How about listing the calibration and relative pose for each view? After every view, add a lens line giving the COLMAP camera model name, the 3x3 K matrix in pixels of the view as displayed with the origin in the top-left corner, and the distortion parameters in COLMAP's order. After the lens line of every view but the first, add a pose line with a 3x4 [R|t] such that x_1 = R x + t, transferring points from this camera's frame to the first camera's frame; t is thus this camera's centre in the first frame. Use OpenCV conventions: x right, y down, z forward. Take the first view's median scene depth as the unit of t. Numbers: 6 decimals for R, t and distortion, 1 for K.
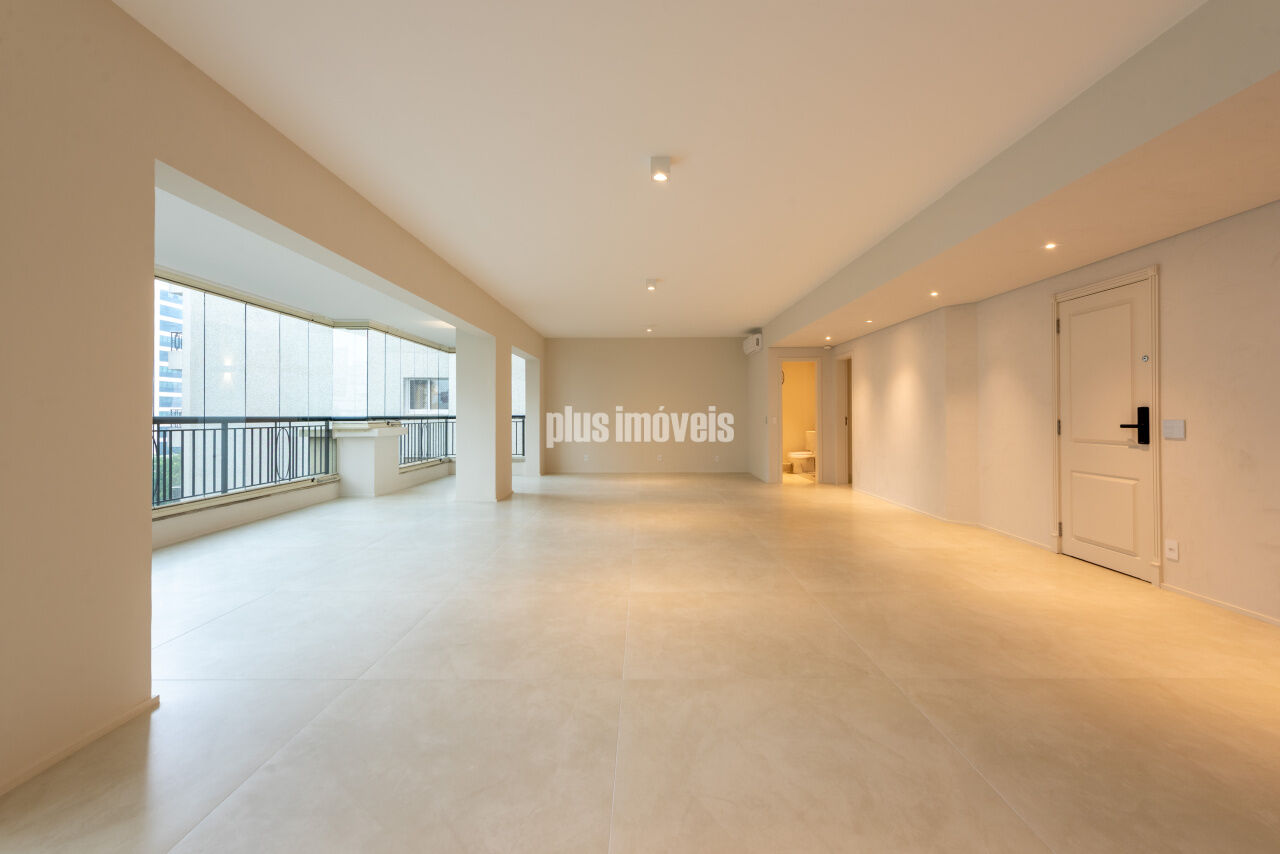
lens RADIAL K [[517.2, 0, 652.6], [0, 517.2, 412.7], [0, 0, 1]] dist [0.019601, -0.003025]
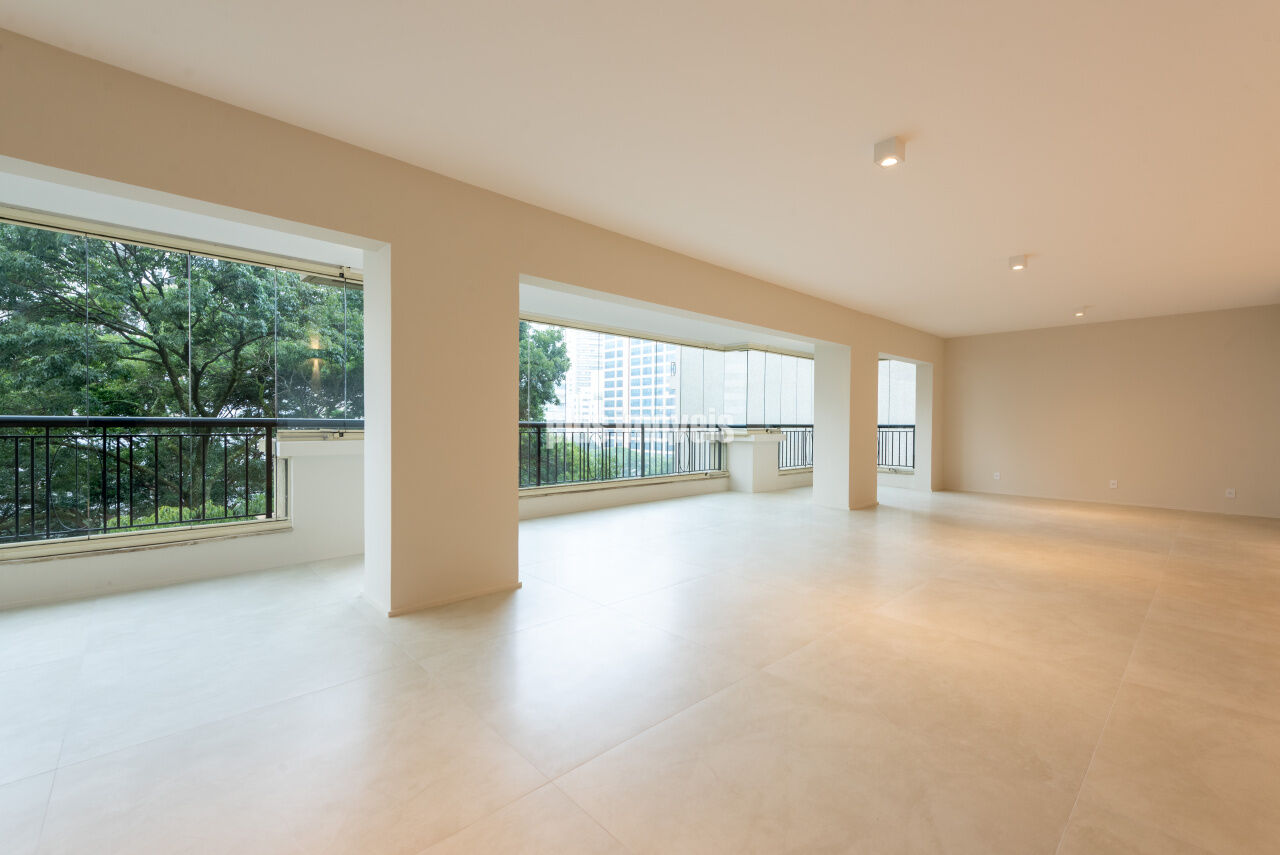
lens RADIAL K [[519.8, 0, 663.4], [0, 519.8, 434.0], [0, 0, 1]] dist [0.011148, -0.001590]
pose [[0.708929, 0.021786, -0.704943, 0.153078], [-0.004930, 0.999651, 0.025937, -0.000927], [0.705263, -0.014912, 0.708789, 0.027805]]
